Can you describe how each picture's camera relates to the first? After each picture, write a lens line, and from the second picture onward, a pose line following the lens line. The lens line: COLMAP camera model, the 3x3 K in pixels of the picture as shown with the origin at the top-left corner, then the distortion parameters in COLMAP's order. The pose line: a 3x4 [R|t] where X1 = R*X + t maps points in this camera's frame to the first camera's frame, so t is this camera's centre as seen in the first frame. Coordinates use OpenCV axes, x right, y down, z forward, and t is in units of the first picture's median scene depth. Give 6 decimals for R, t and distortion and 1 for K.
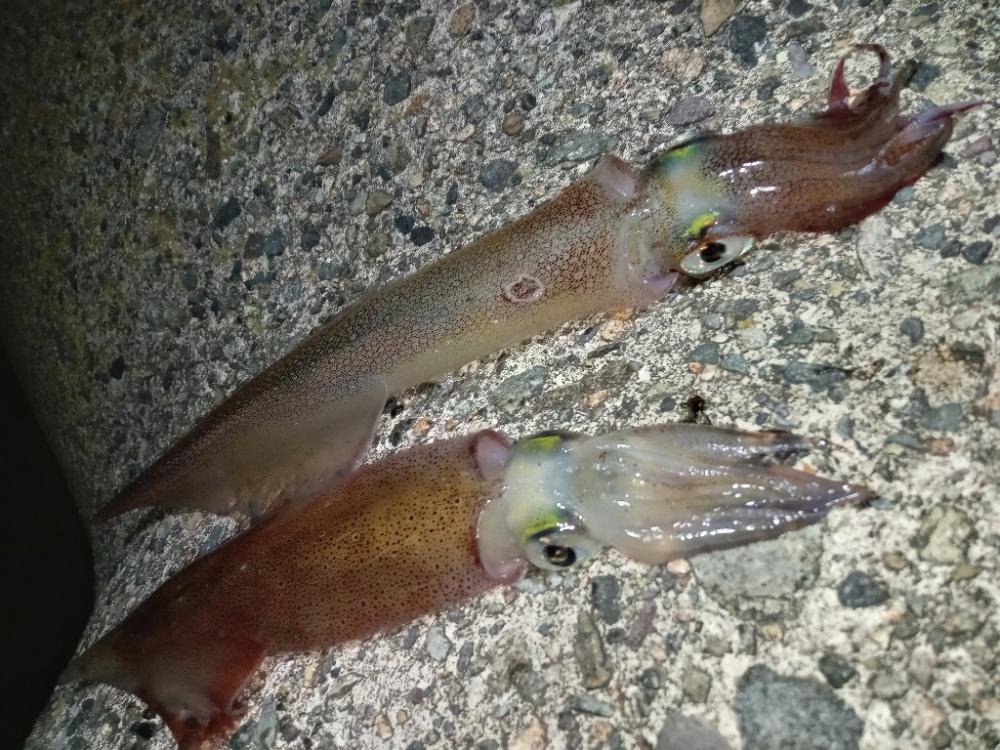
lens RADIAL K [[757.3, 0, 500.0], [0, 757.3, 375.0], [0, 0, 1]] dist [0.117326, -0.193160]
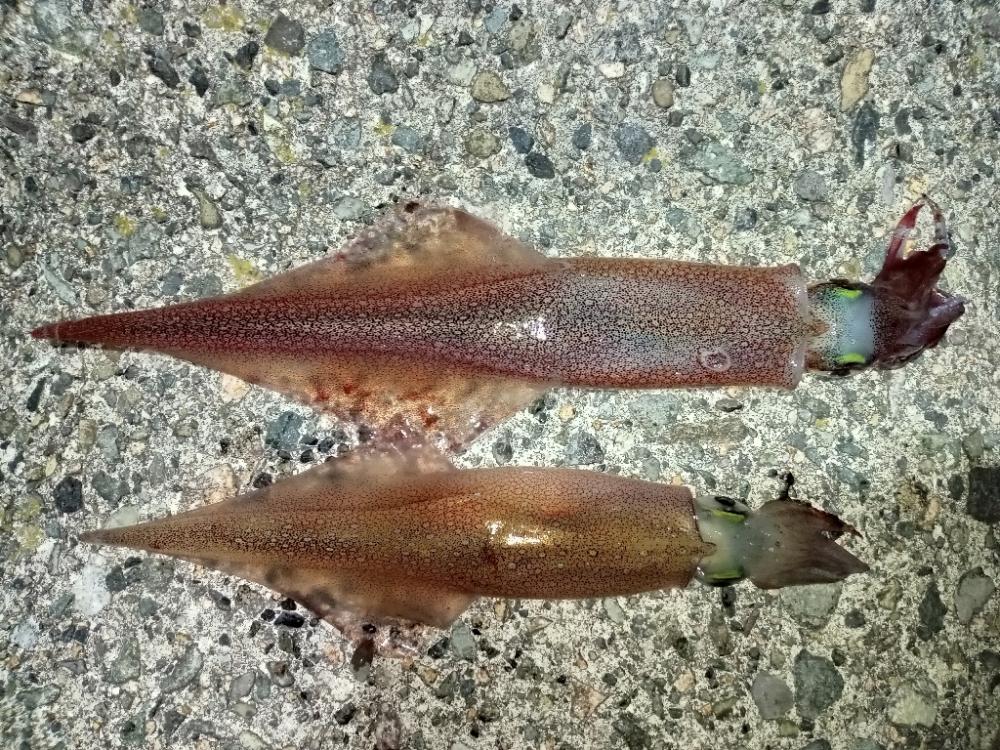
lens RADIAL K [[757.3, 0, 500.0], [0, 757.3, 375.0], [0, 0, 1]] dist [0.117326, -0.193160]
pose [[0.795964, 0.060572, 0.602306, -1.228894], [-0.376329, 0.828856, 0.413974, -0.592390], [-0.474149, -0.556174, 0.682534, 0.336209]]
